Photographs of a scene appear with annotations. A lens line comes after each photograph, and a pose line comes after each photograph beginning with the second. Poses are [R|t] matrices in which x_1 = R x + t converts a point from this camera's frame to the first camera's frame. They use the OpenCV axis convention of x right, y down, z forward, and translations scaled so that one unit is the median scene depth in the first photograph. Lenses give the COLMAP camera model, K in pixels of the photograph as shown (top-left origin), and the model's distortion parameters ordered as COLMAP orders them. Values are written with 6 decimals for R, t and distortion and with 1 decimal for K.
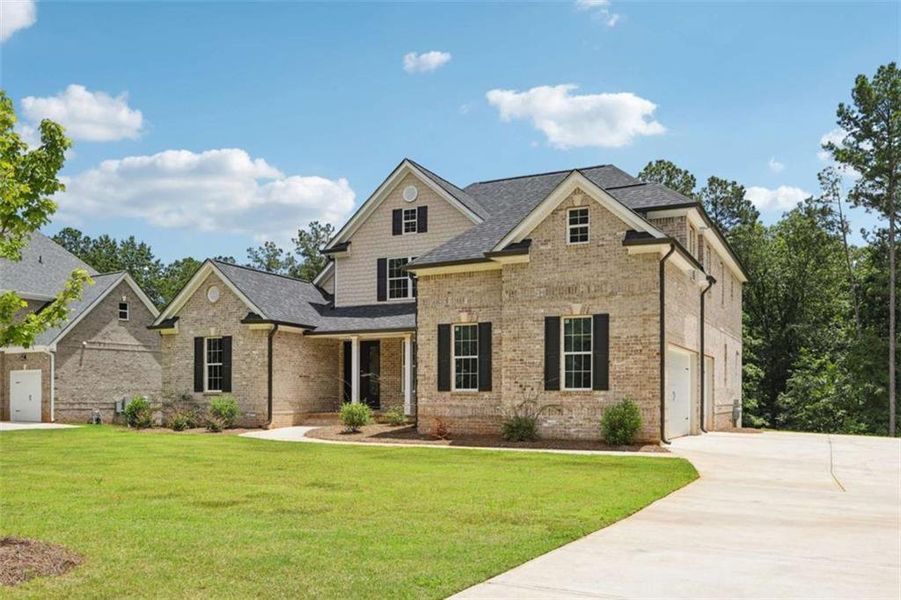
lens RADIAL K [[795.6, 0, 454.9], [0, 795.6, 405.3], [0, 0, 1]] dist [-0.002347, -0.000677]
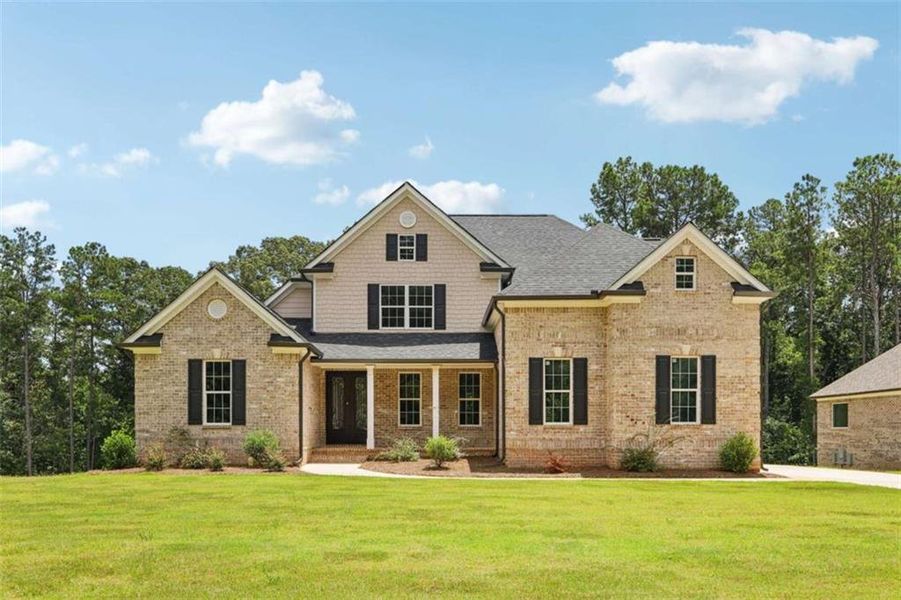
lens RADIAL K [[767.0, 0, 465.0], [0, 767.0, 442.5], [0, 0, 1]] dist [-0.004593, 0.004126]
pose [[0.886170, -0.008003, 0.463291, -0.466392], [0.006409, 0.999967, 0.005015, -0.000563], [-0.463316, -0.001475, 0.886192, 0.160017]]
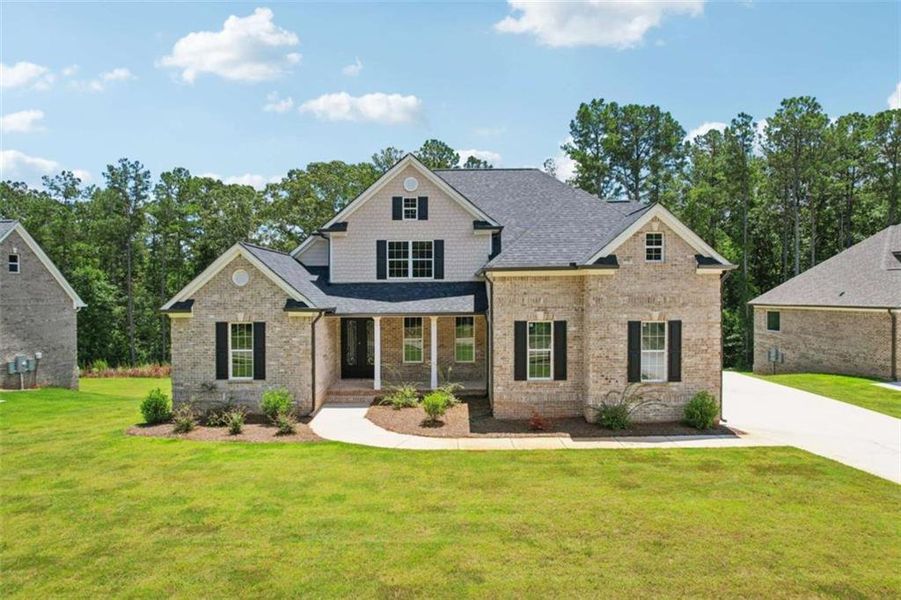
lens RADIAL K [[583.5, 0, 465.0], [0, 583.5, 310.4], [0, 0, 1]] dist [-0.062614, 0.045483]
pose [[0.893423, -0.021669, 0.448693, -0.389900], [0.011509, 0.999612, 0.025358, -0.119584], [-0.449069, -0.017491, 0.893326, 0.260029]]
